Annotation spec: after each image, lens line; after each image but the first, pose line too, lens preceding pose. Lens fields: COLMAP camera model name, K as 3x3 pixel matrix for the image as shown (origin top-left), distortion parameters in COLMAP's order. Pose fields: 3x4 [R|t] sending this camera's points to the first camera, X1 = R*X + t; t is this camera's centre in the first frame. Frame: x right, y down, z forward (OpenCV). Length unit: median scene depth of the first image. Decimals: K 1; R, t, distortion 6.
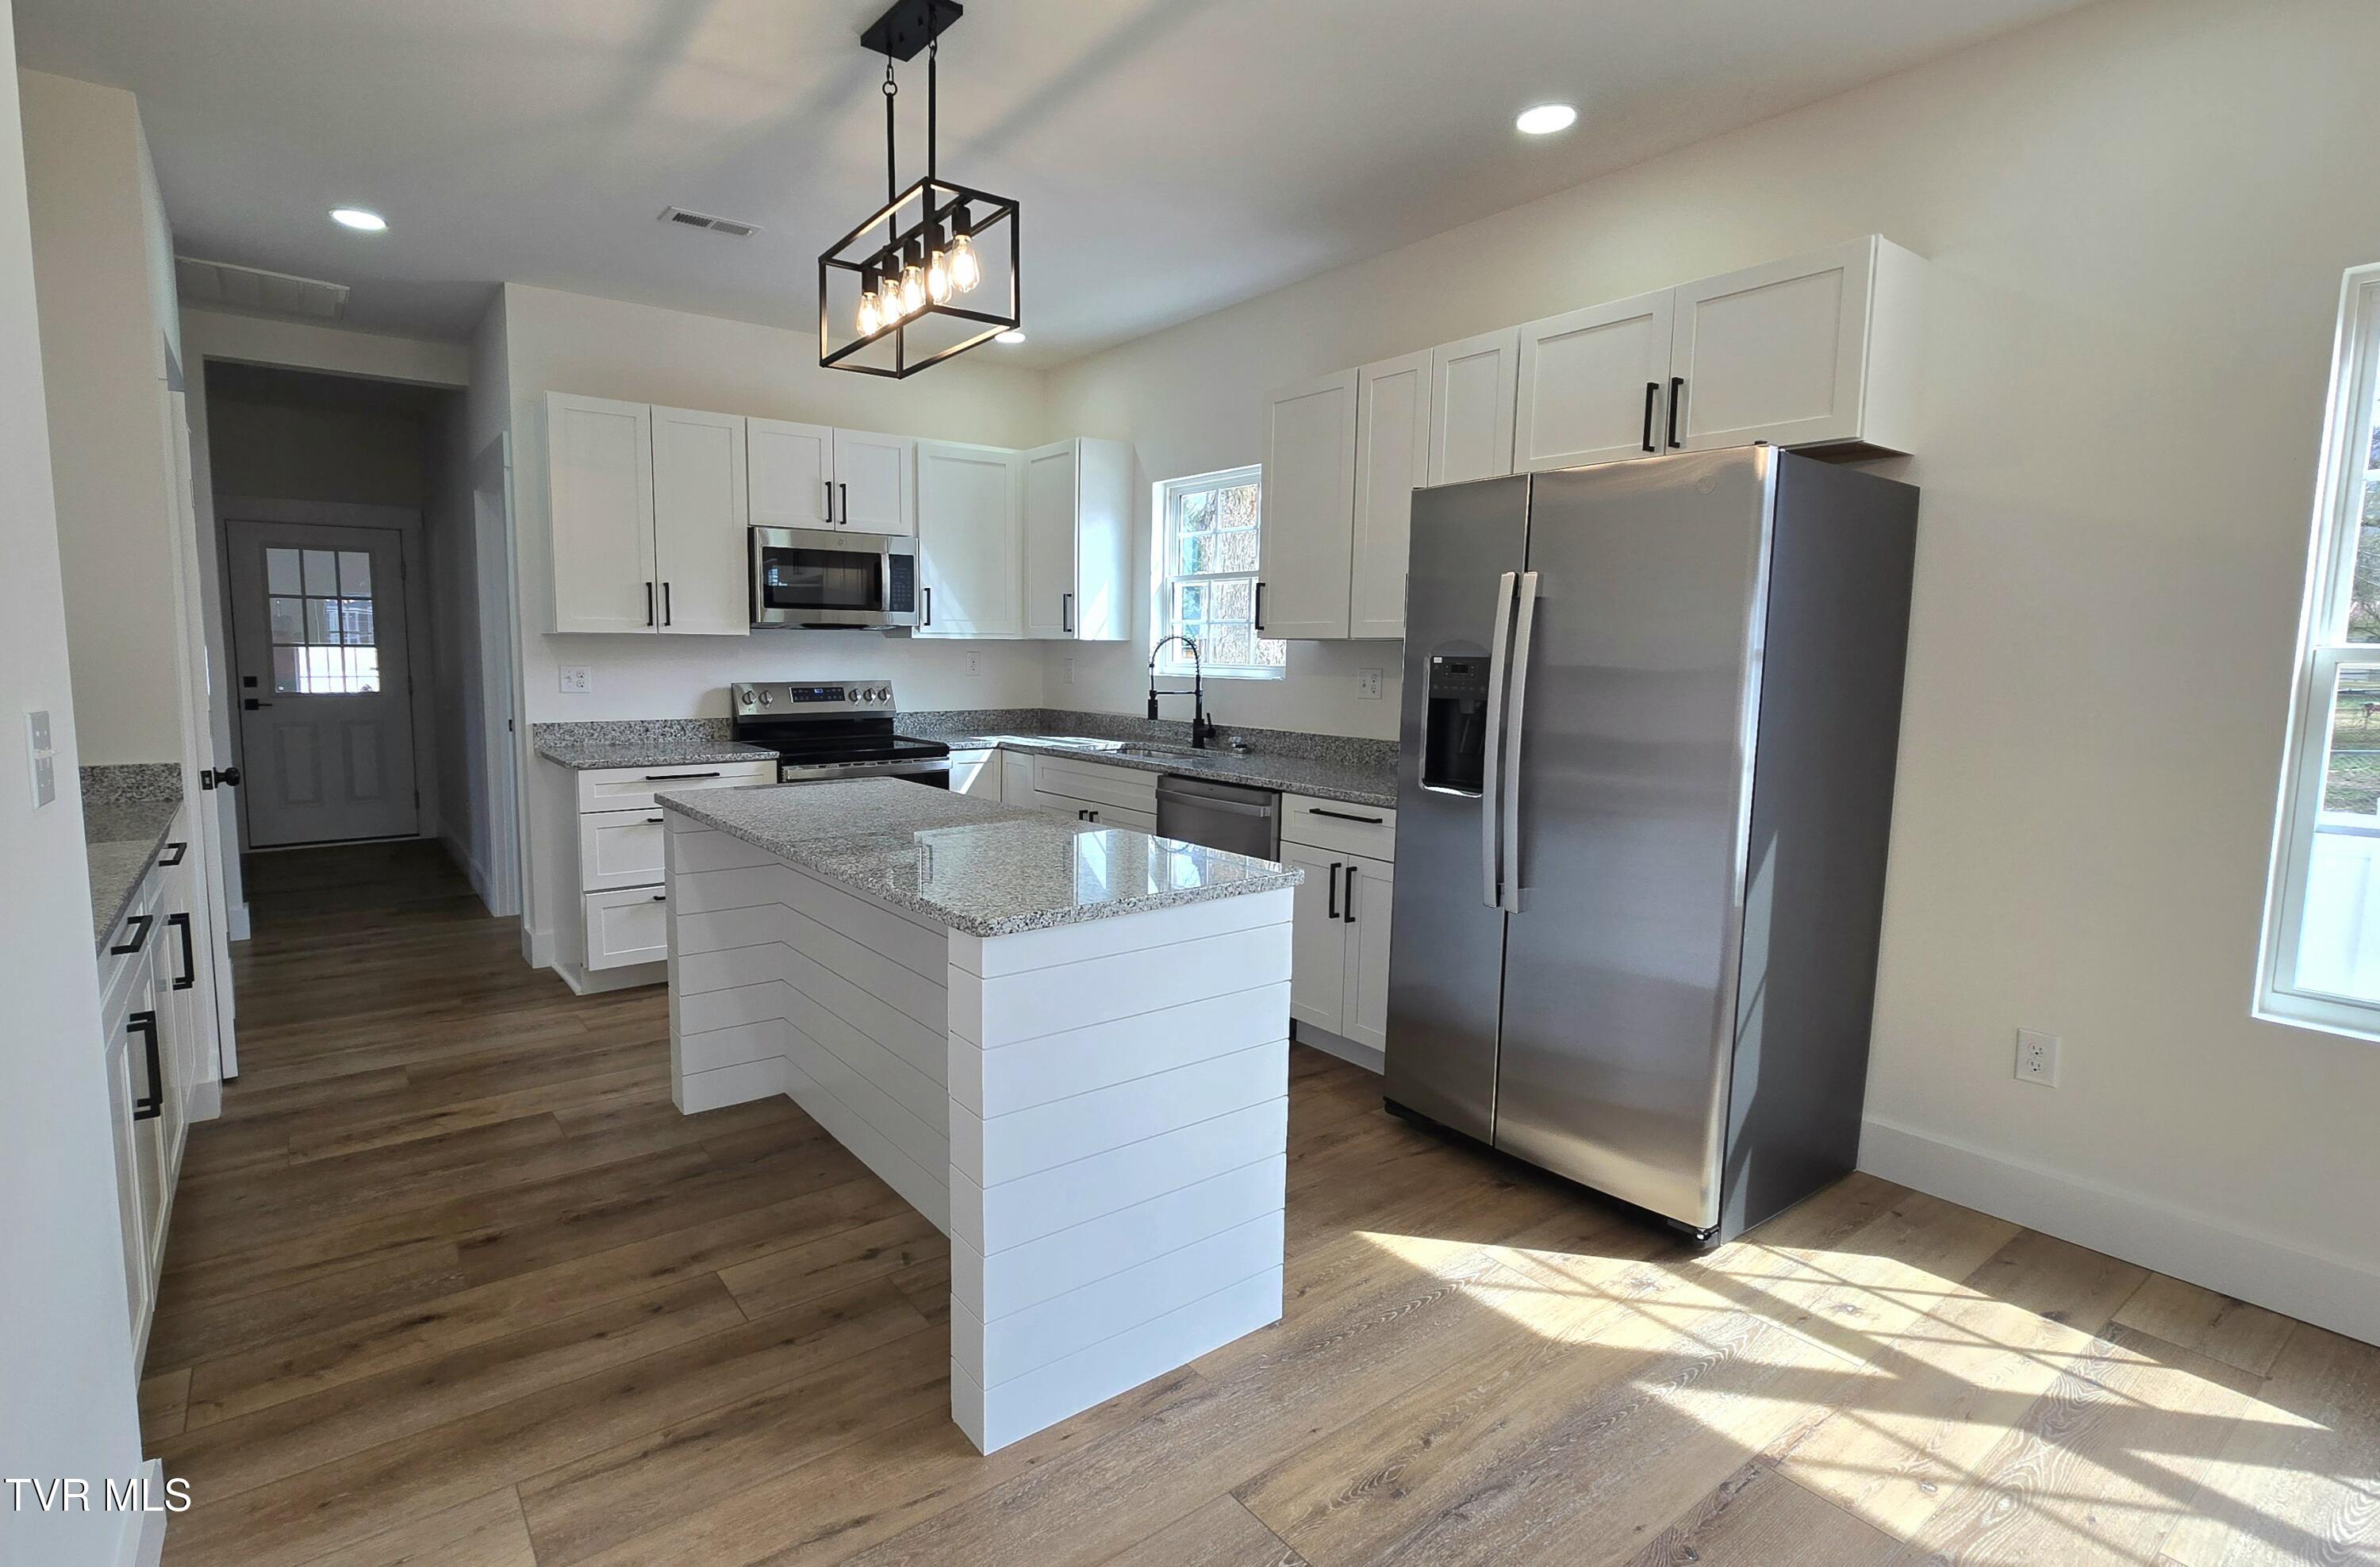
lens RADIAL K [[1125.1, 0, 1082.8], [0, 1125.1, 771.8], [0, 0, 1]] dist [0.001074, 0.000094]
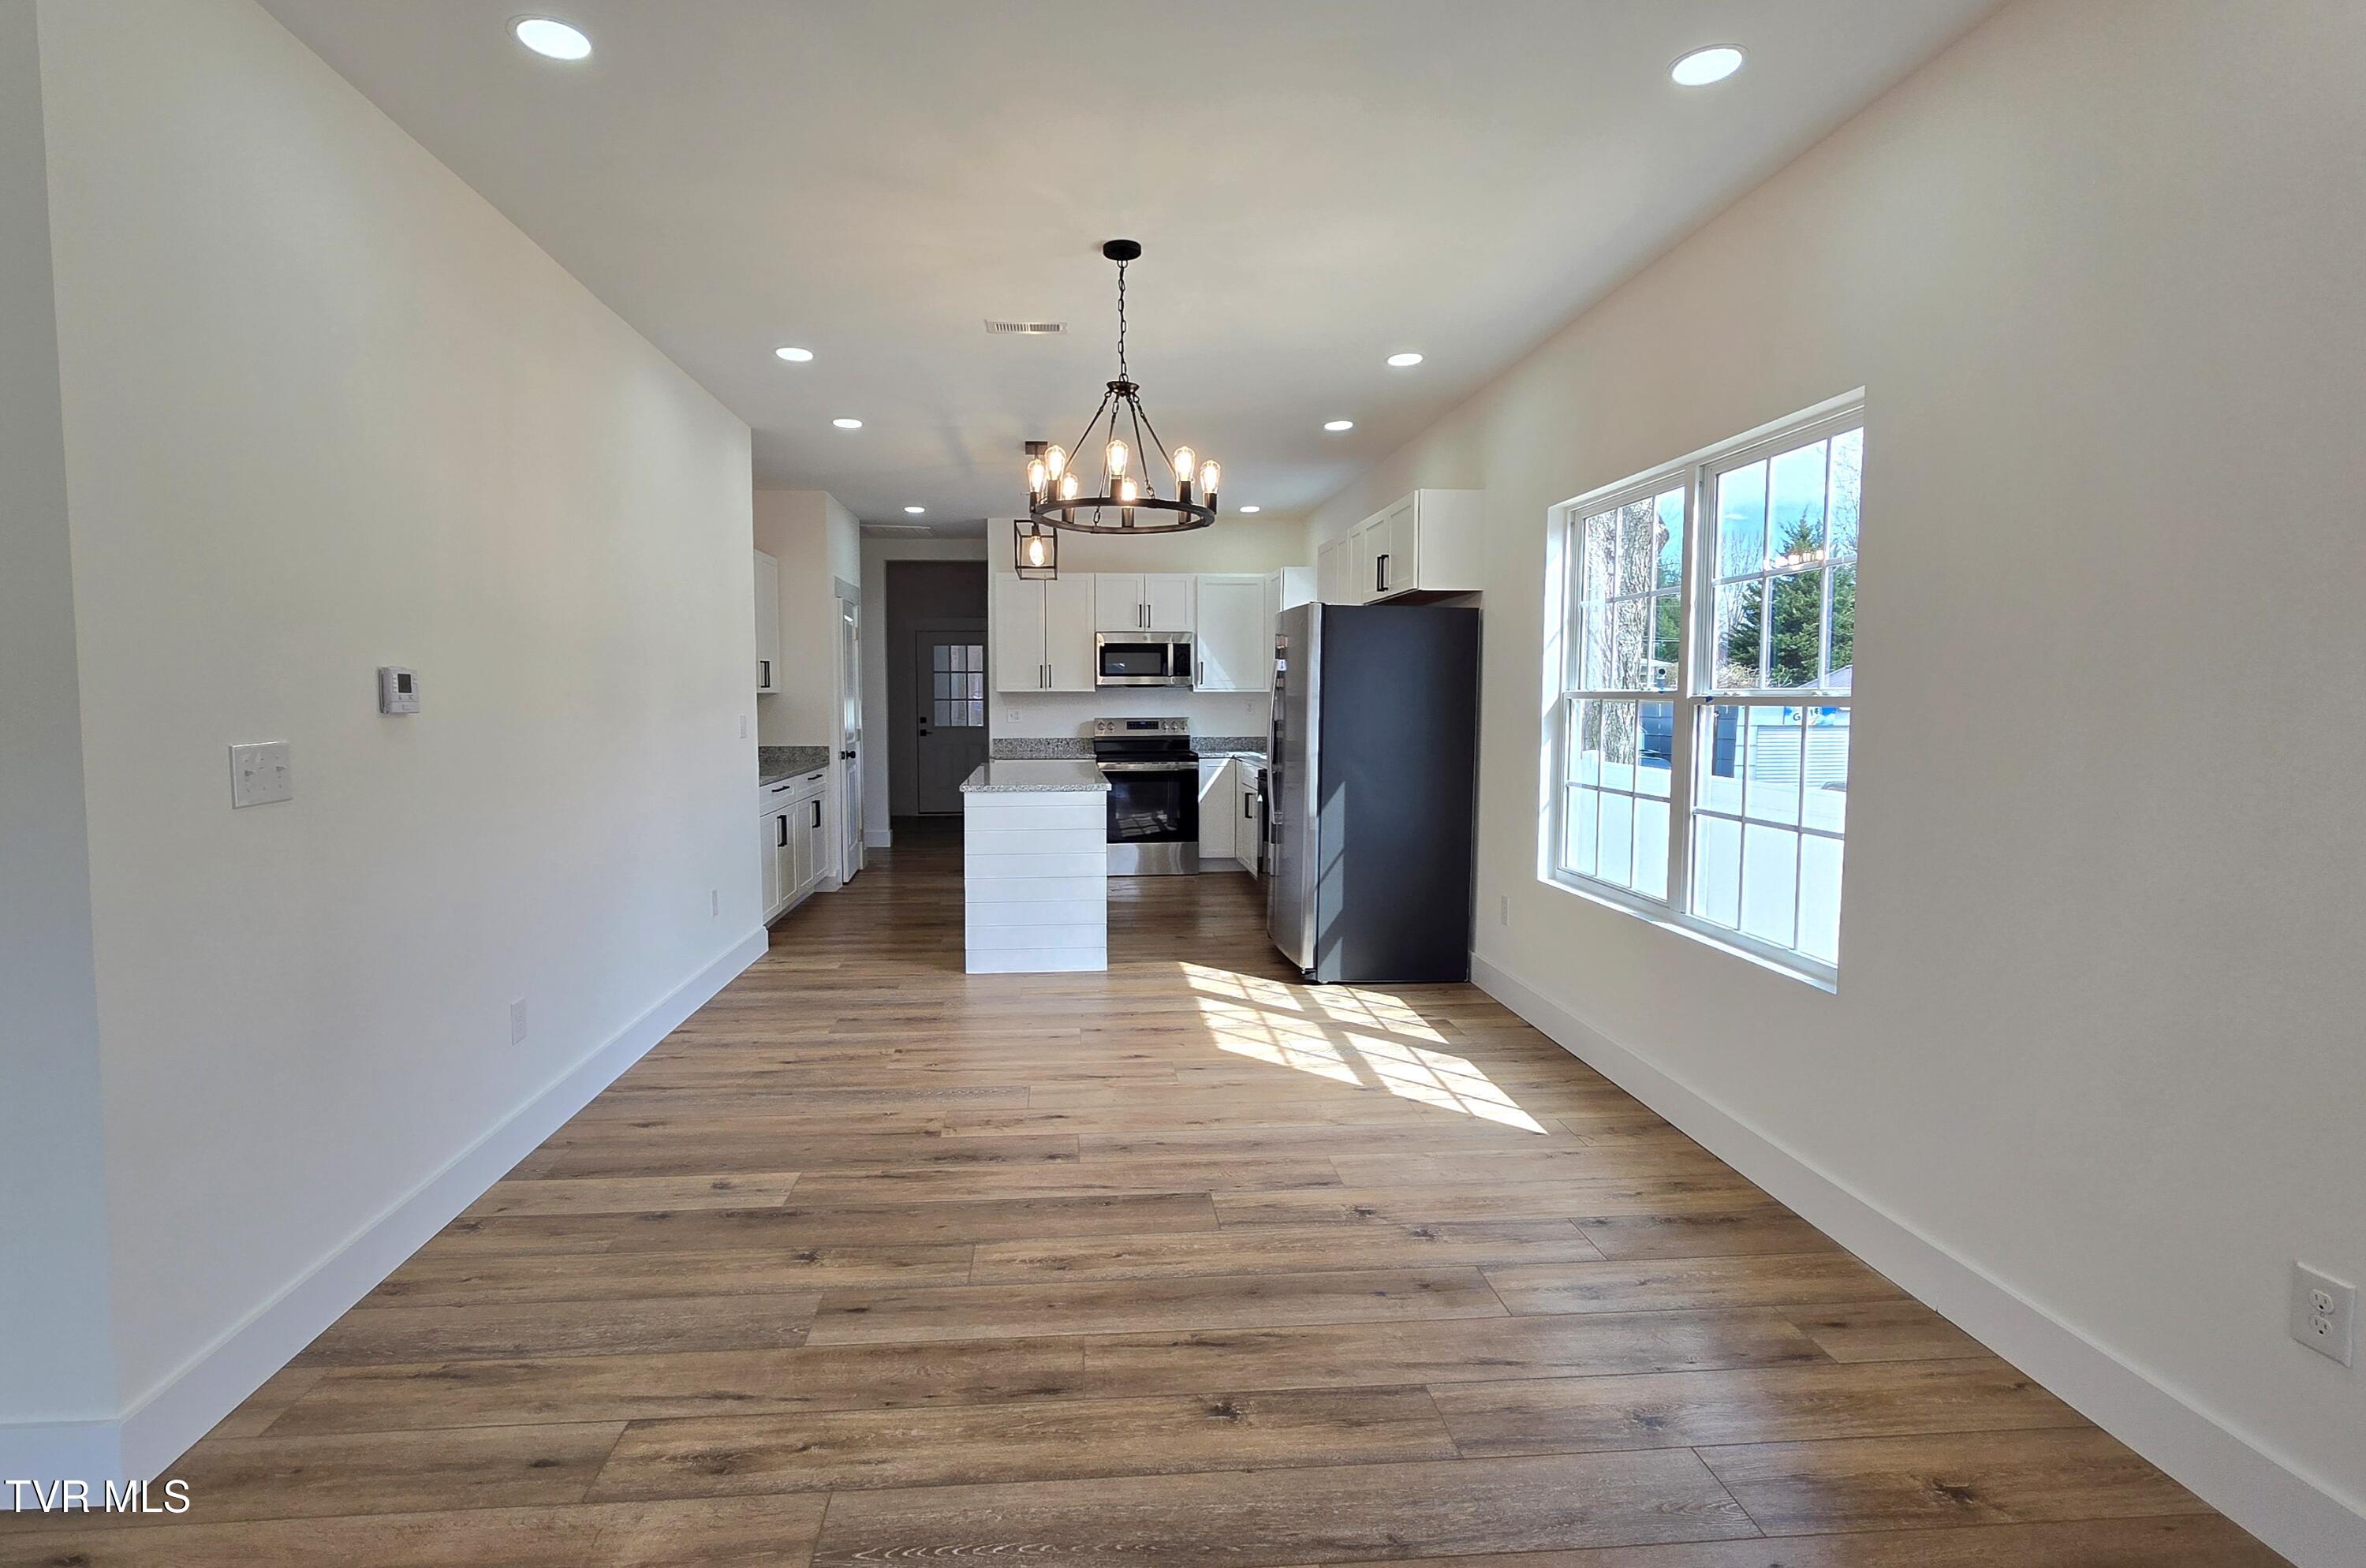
lens RADIAL K [[1138.4, 0, 1136.5], [0, 1138.4, 769.8], [0, 0, 1]] dist [0.001560, 0.000687]
pose [[0.851447, 0.022745, -0.523947, 0.725058], [-0.046372, 0.998411, -0.032014, 0.060084], [0.522387, 0.051555, 0.851149, -0.521427]]
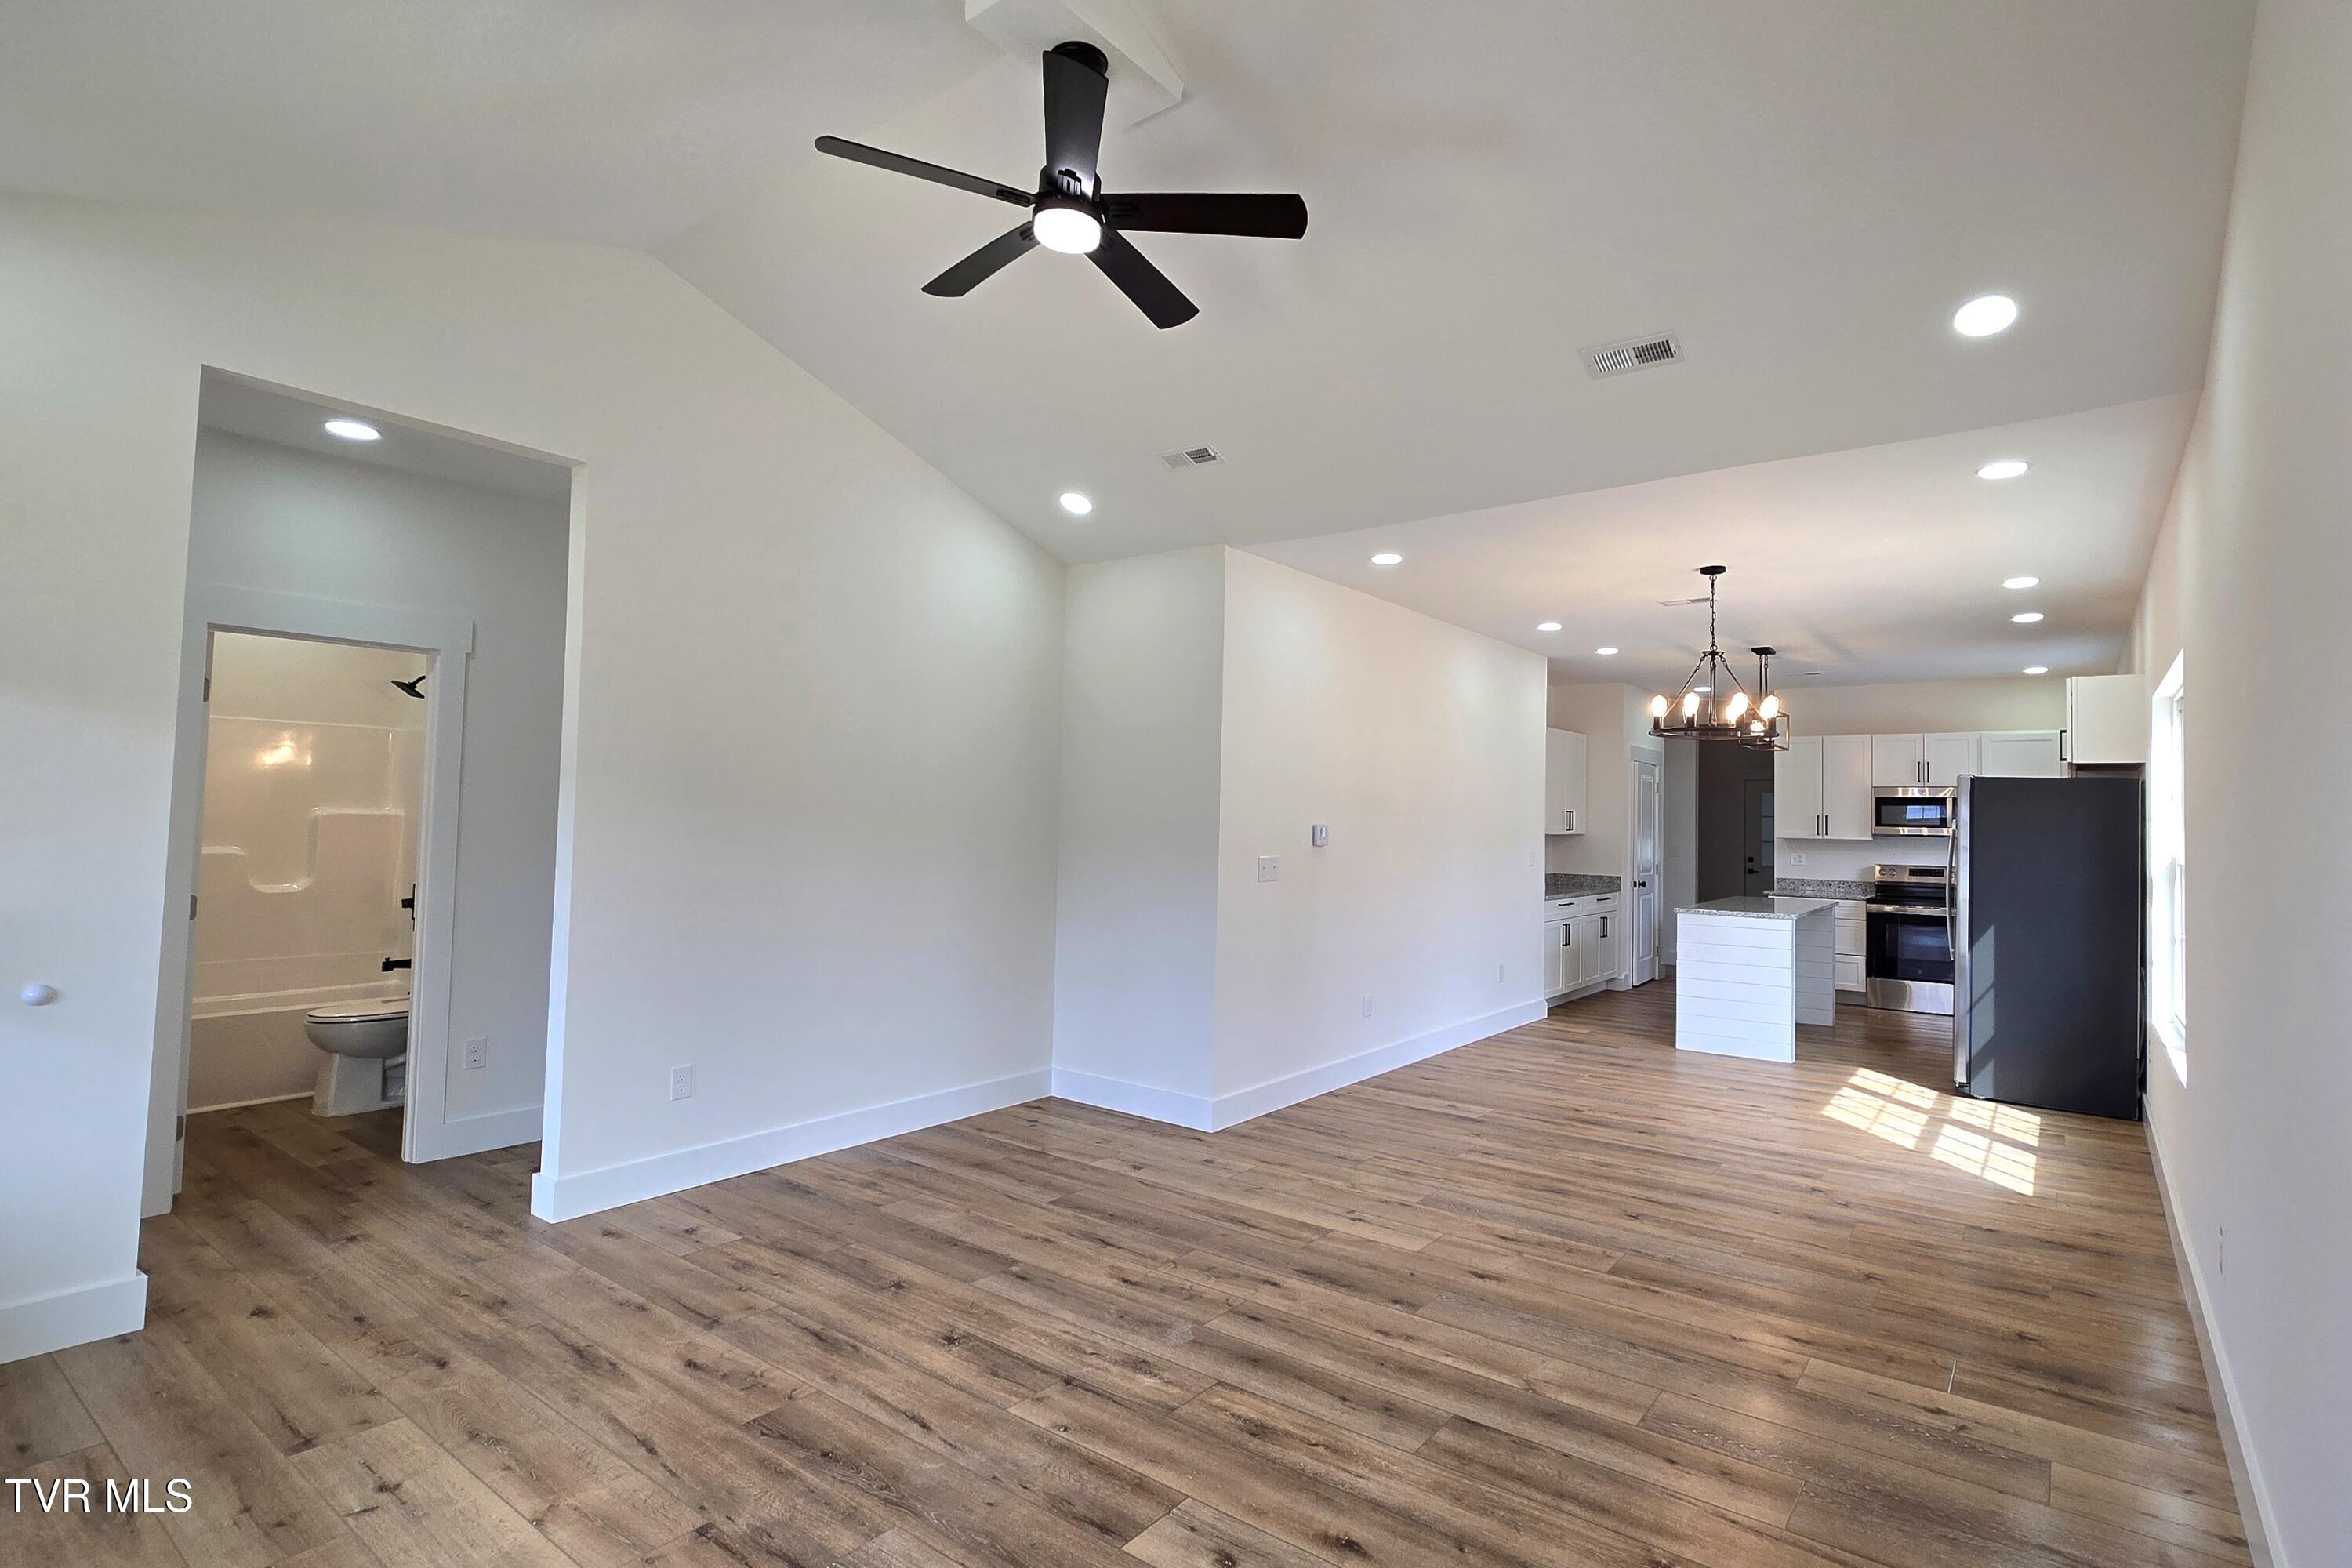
lens RADIAL K [[1140.7, 0, 1230.1], [0, 1140.7, 786.6], [0, 0, 1]] dist [-0.001177, -0.000067]
pose [[0.312924, -0.029740, -0.949313, 1.284067], [-0.121664, 0.990020, -0.071120, 0.068805], [0.941954, 0.137752, 0.306182, -0.720396]]
